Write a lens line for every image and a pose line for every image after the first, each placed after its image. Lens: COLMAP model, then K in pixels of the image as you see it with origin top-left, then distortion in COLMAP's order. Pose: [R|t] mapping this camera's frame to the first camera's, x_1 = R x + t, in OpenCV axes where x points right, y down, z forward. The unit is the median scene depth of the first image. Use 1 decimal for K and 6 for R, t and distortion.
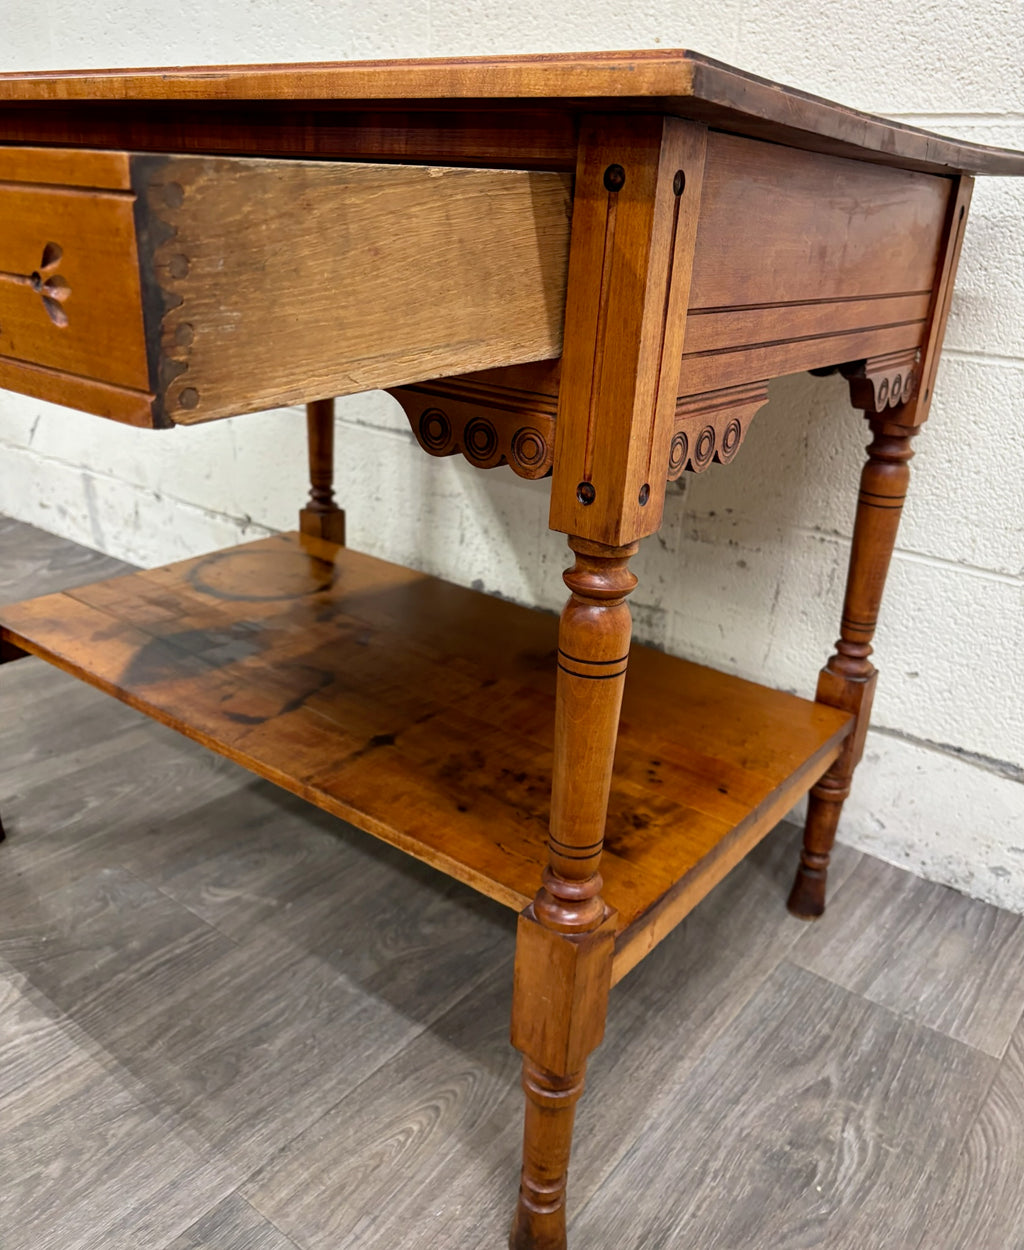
lens RADIAL K [[1056.8, 0, 515.8], [0, 1056.8, 567.4], [0, 0, 1]] dist [0.034406, -0.039502]
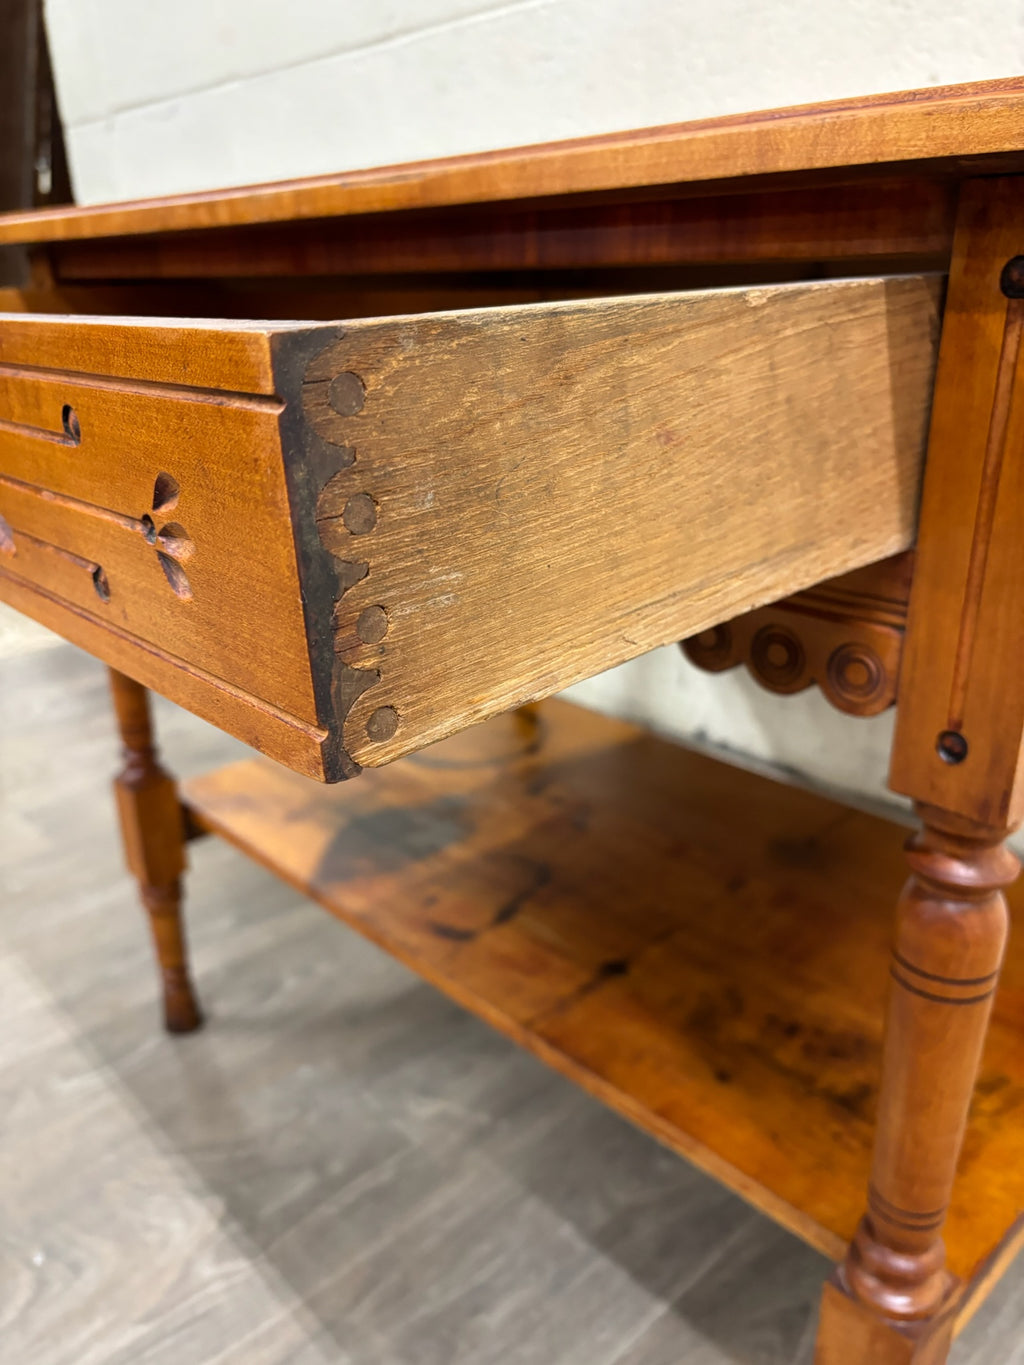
lens RADIAL K [[1067.0, 0, 516.3], [0, 1067.0, 685.1], [0, 0, 1]] dist [0.020259, -0.042791]
pose [[0.984441, -0.013098, -0.175224, -0.058578], [0.017936, 0.999500, 0.026055, -0.089920], [0.174795, -0.028793, 0.984184, 0.193563]]
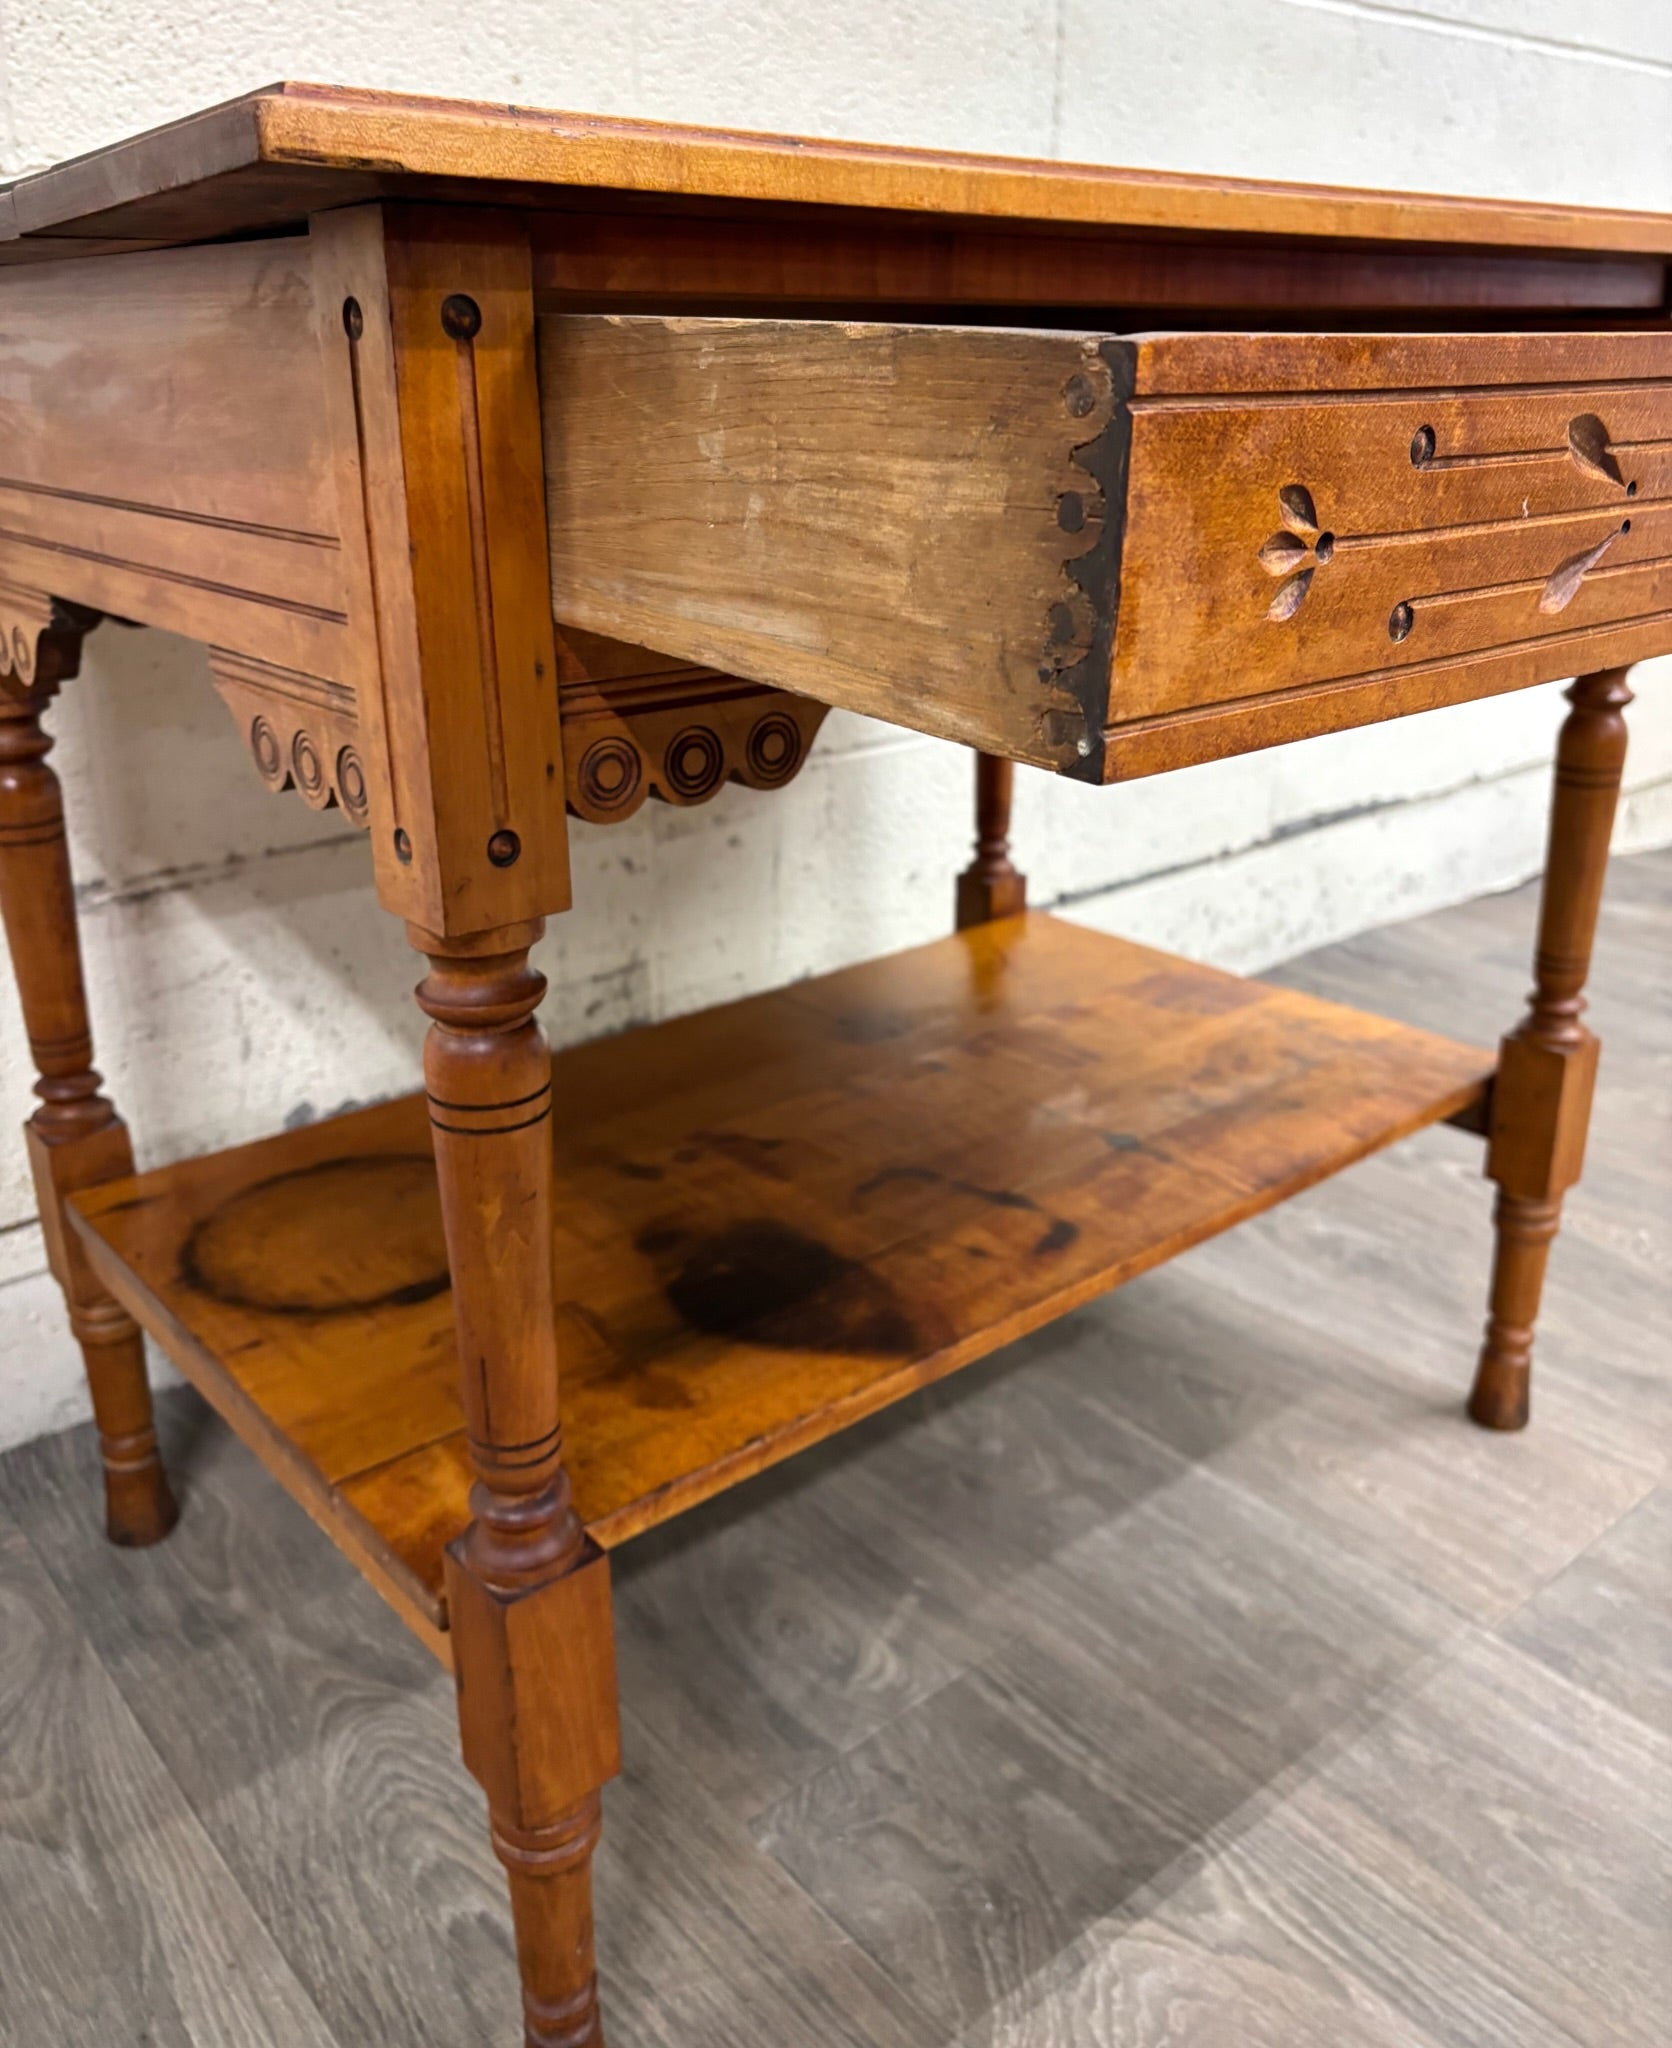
lens RADIAL K [[1731.5, 0, 835.6], [0, 1731.5, 943.6], [0, 0, 1]] dist [0.034406, -0.039502]
pose [[0.207160, -0.373433, 0.904230, -1.280121], [0.334502, 0.895611, 0.293238, -0.391033], [-0.919344, 0.241720, 0.310449, 0.883586]]
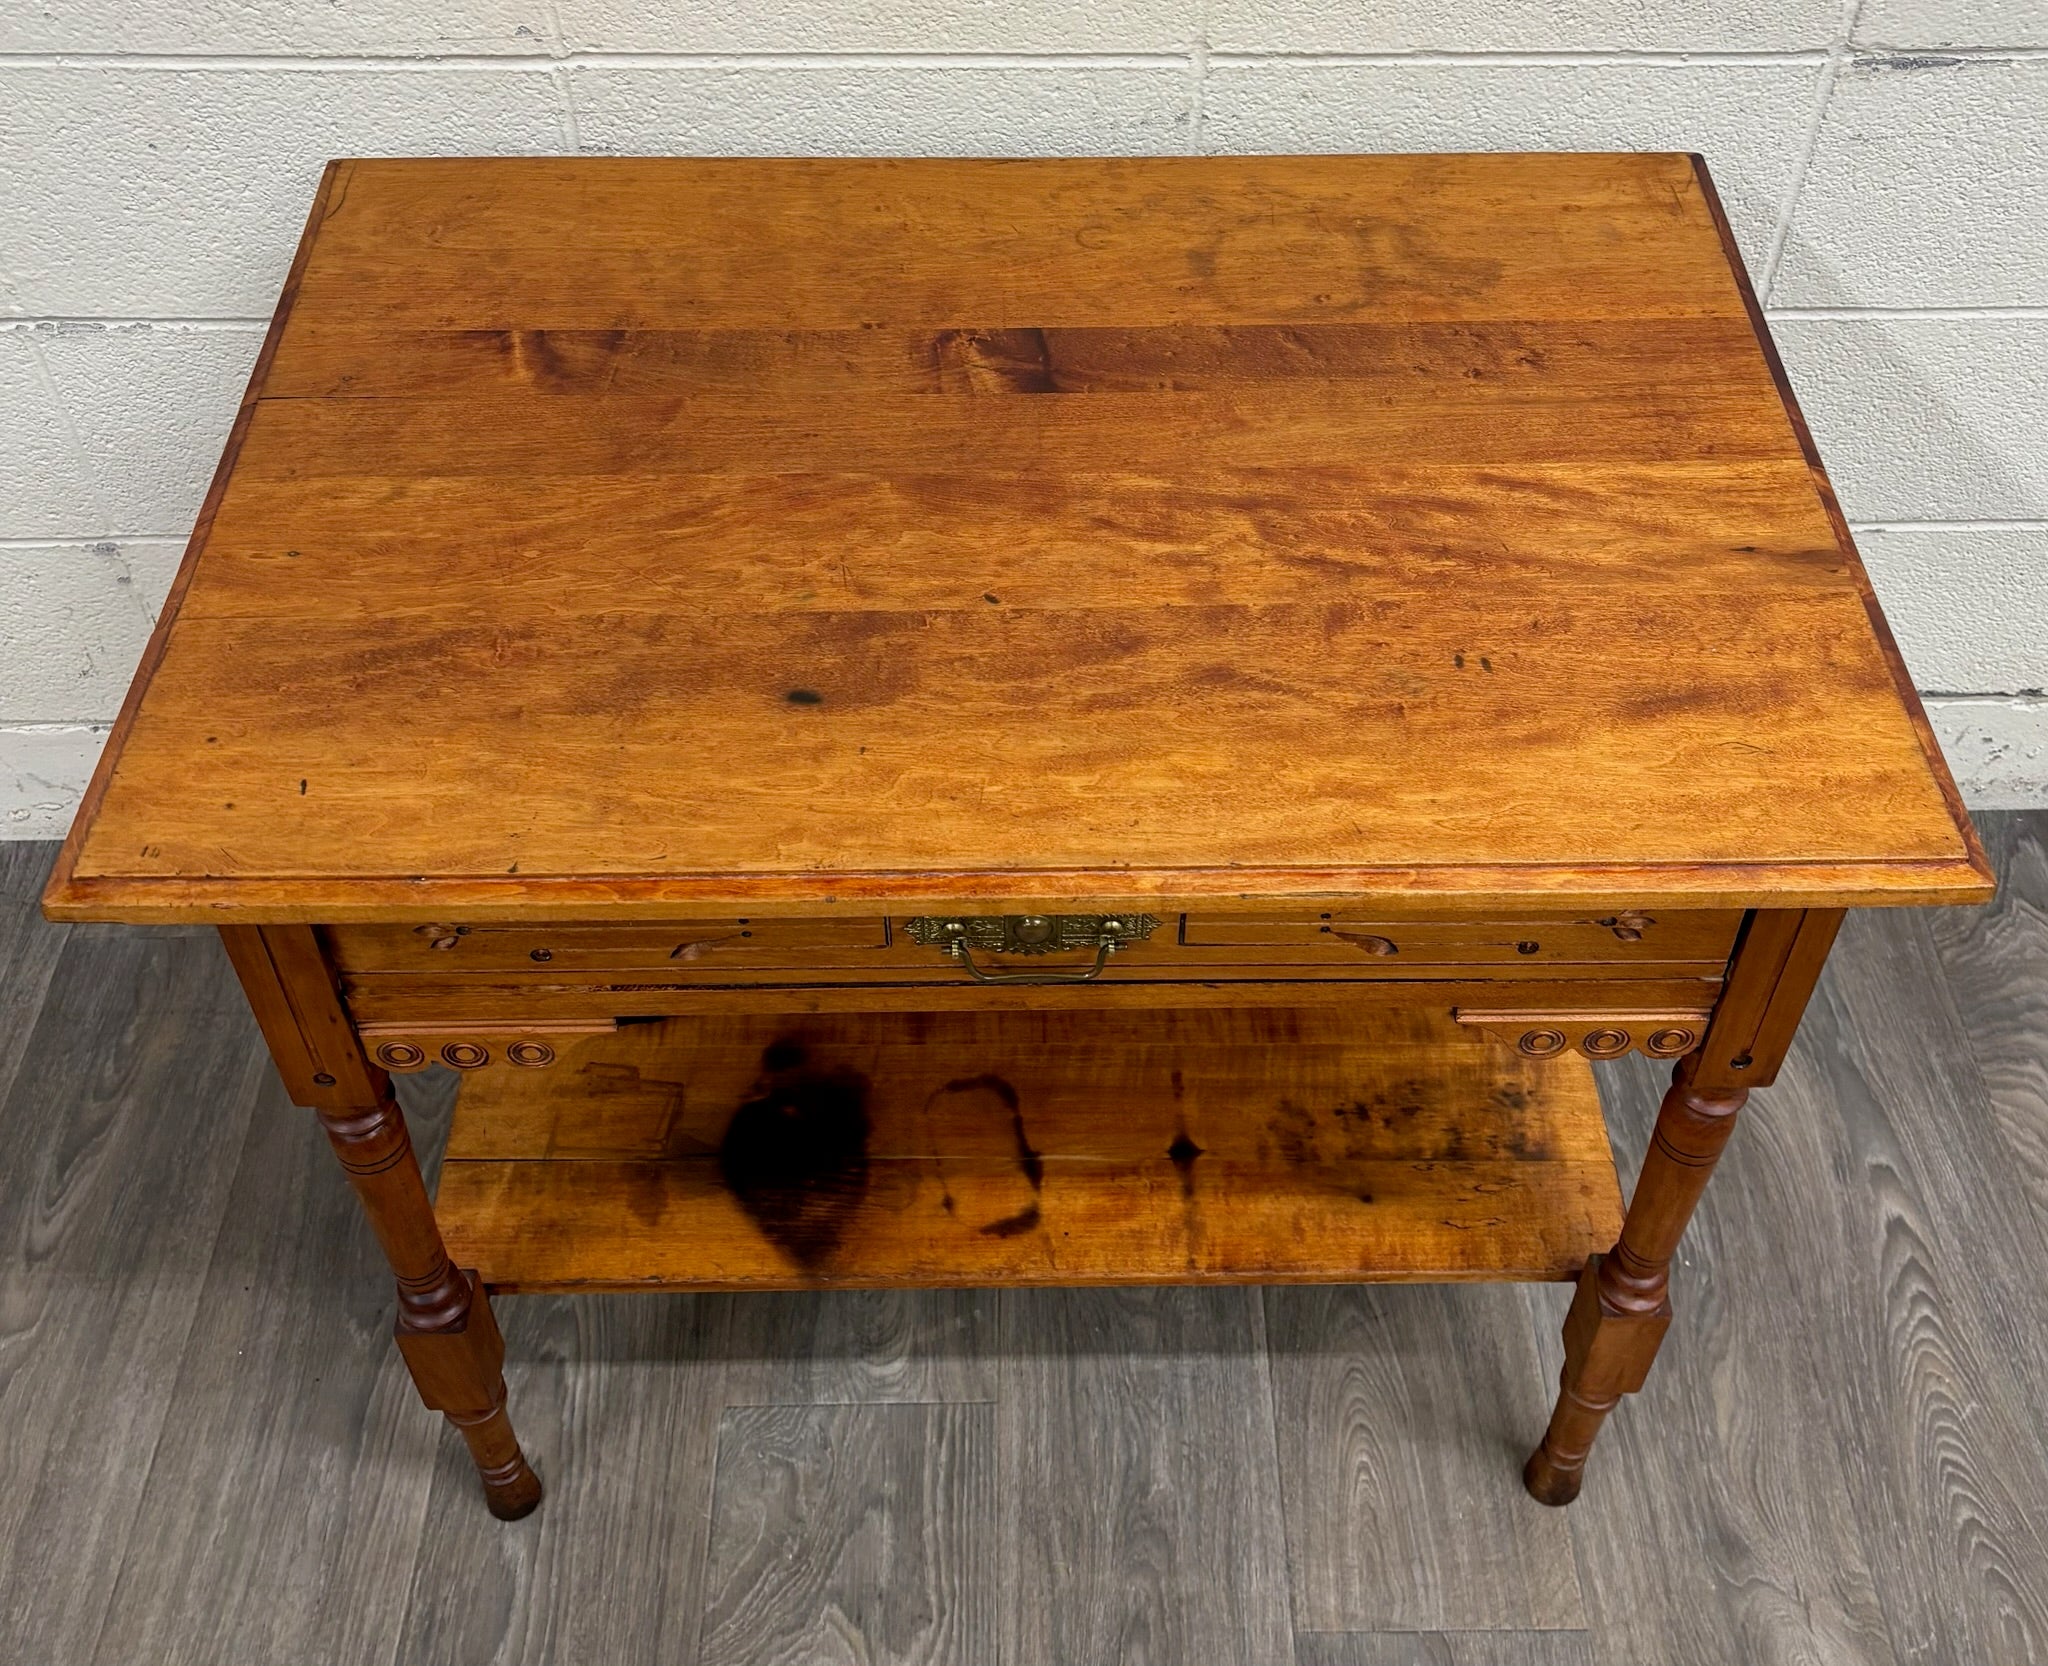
lens RADIAL K [[2173.7, 0, 1041.8], [0, 2173.7, 760.8], [0, 0, 1]] dist [0.004456, 0.000000]
pose [[0.785382, -0.489913, 0.378366, -0.758856], [0.242948, 0.806156, 0.539527, -1.087968], [-0.569343, -0.331811, 0.752163, -0.066011]]
